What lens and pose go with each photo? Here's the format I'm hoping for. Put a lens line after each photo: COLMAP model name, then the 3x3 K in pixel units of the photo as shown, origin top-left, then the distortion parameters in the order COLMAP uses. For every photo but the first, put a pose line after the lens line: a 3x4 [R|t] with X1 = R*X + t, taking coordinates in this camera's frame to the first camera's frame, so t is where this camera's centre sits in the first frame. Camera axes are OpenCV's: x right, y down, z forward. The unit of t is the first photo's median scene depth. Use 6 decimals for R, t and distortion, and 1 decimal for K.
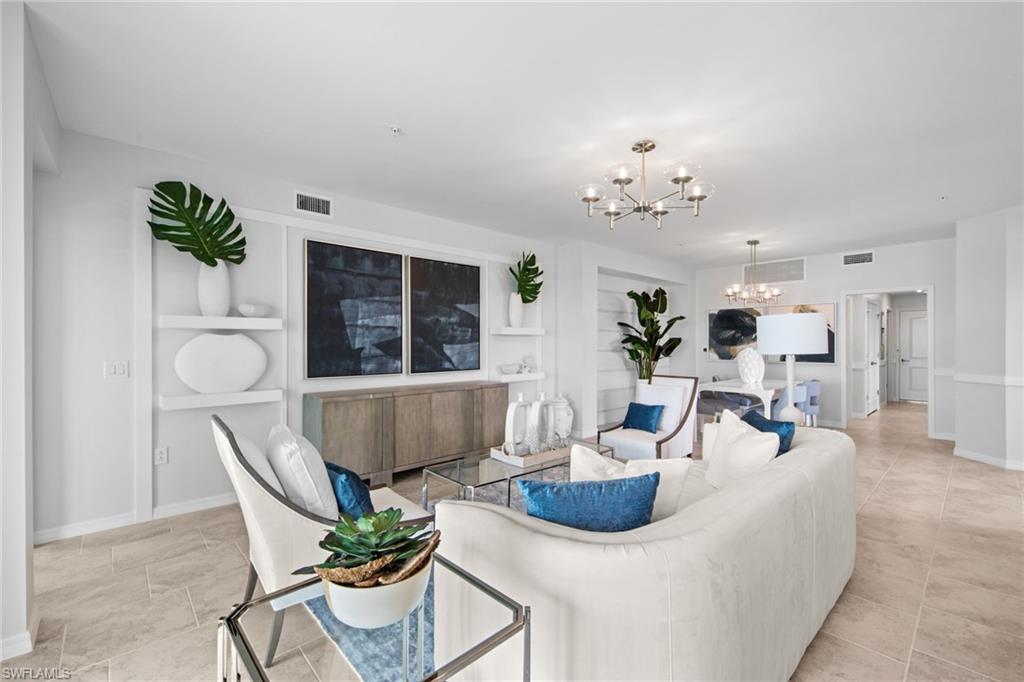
lens RADIAL K [[441.6, 0, 509.9], [0, 441.6, 342.5], [0, 0, 1]] dist [0.018432, -0.004120]
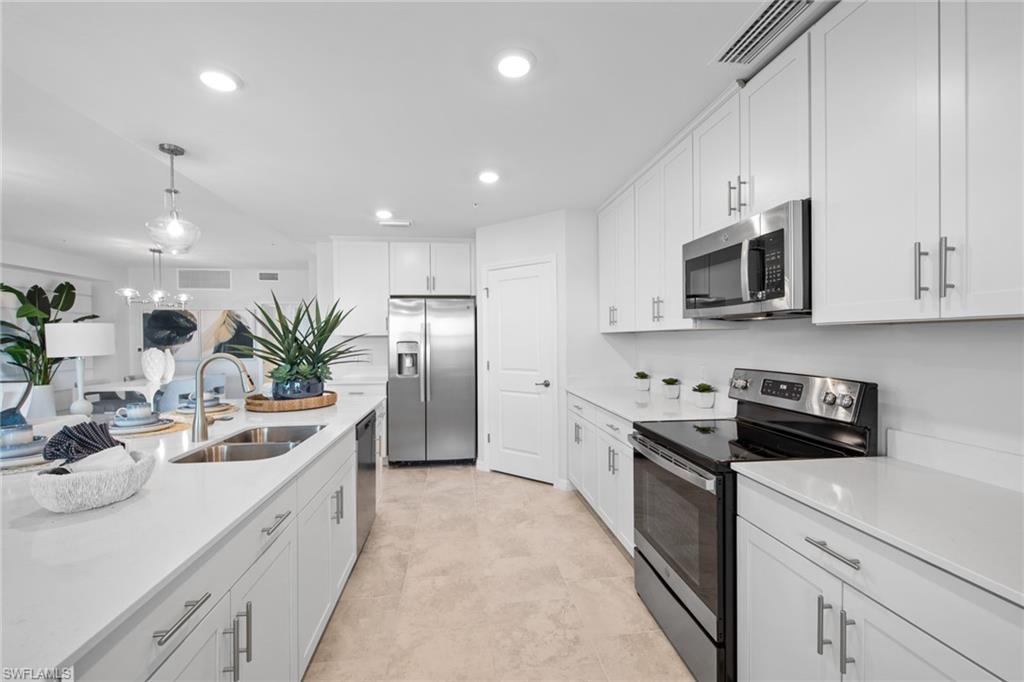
lens RADIAL K [[441.6, 0, 512.6], [0, 441.6, 340.3], [0, 0, 1]] dist [0.018432, -0.004120]
pose [[0.587792, -0.005230, 0.808995, 0.137546], [0.002791, 0.999986, 0.004437, -0.007168], [-0.809007, -0.000350, 0.587799, -0.270843]]
